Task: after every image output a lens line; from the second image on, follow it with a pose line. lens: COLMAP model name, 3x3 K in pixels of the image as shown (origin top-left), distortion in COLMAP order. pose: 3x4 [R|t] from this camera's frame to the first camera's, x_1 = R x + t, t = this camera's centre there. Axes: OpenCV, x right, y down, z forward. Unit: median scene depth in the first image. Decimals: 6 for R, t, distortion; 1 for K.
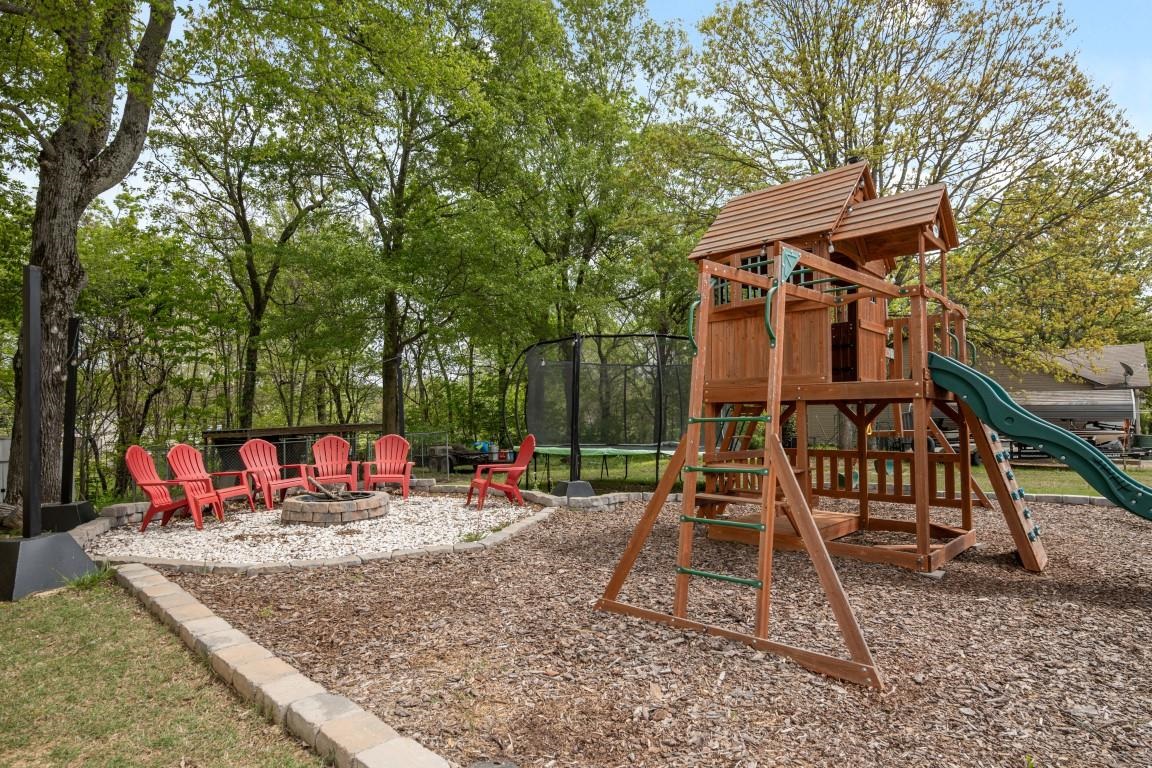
lens RADIAL K [[554.9, 0, 576.0], [0, 554.9, 384.0], [0, 0, 1]] dist [-0.013804, -0.000312]
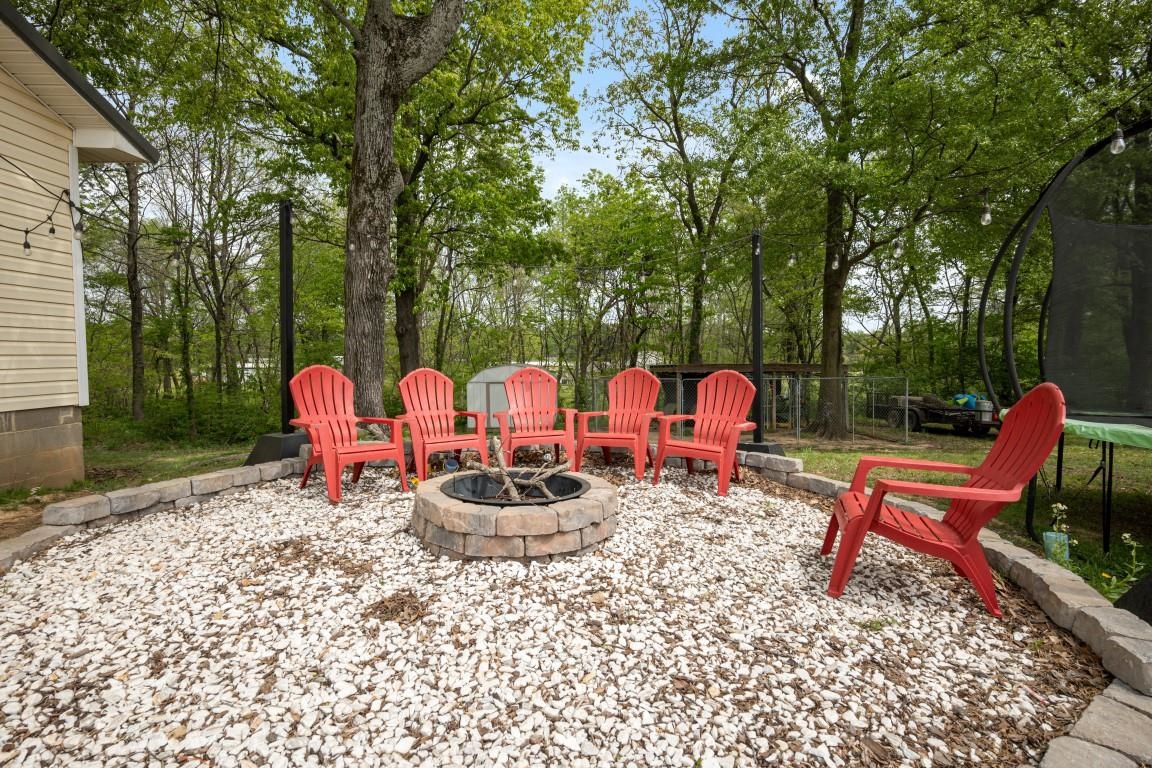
lens RADIAL K [[554.9, 0, 576.0], [0, 554.9, 384.0], [0, 0, 1]] dist [-0.013804, -0.000312]
pose [[0.698272, 0.053330, -0.713843, -0.014746], [0.019445, 0.995440, 0.093388, 0.019106], [0.715568, -0.079091, 0.694051, 0.191186]]
